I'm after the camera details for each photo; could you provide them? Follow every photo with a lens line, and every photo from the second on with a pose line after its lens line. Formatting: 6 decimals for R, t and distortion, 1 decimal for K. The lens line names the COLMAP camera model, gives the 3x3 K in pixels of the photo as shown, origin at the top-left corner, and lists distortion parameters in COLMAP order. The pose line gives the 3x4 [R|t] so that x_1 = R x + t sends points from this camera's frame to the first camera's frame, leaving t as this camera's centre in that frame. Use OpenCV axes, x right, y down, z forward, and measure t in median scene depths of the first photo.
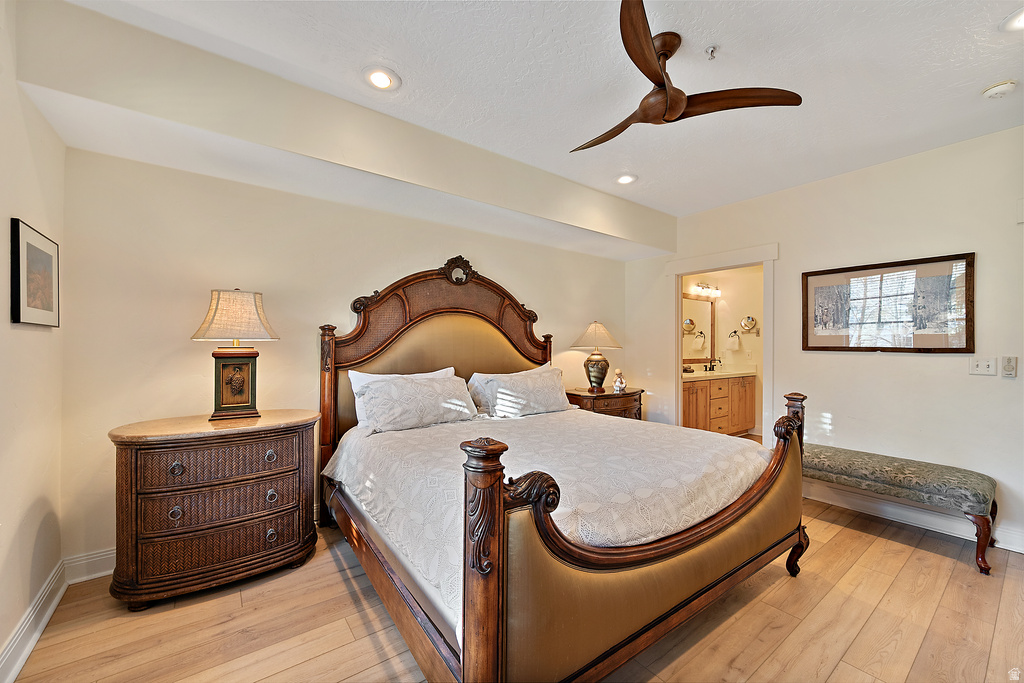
lens RADIAL K [[402.9, 0, 510.0], [0, 402.9, 346.3], [0, 0, 1]] dist [-0.002314, 0.000547]
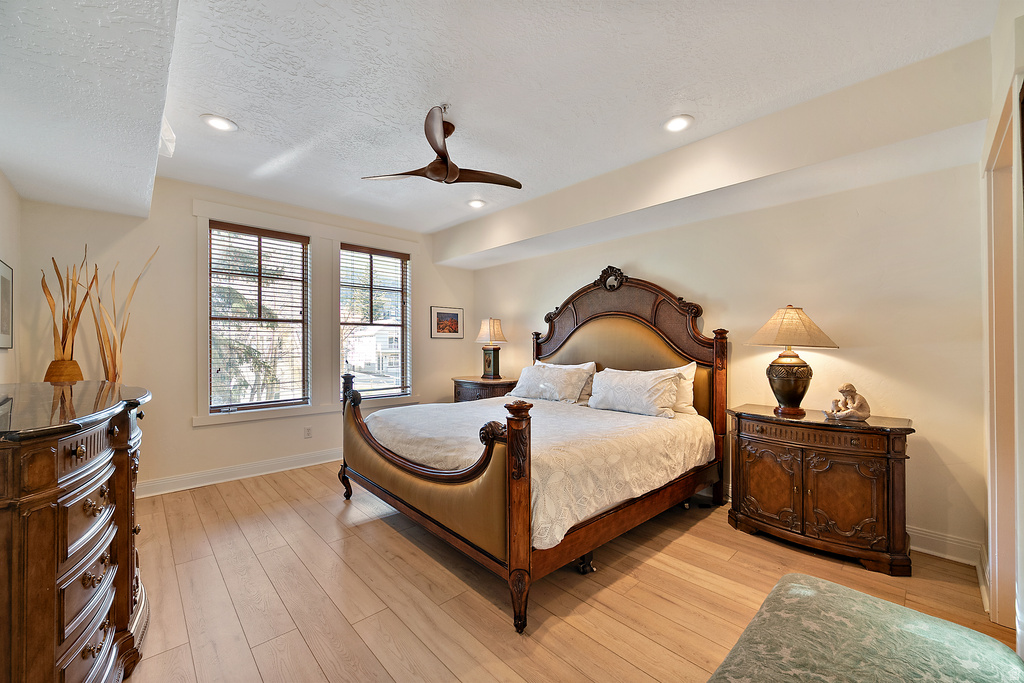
lens RADIAL K [[402.9, 0, 516.6], [0, 402.9, 344.7], [0, 0, 1]] dist [-0.002314, 0.000547]
pose [[0.130257, -0.004554, -0.991470, 0.986180], [-0.001478, 0.999987, -0.004787, 0.006437], [0.991479, 0.002089, 0.130249, 0.587050]]
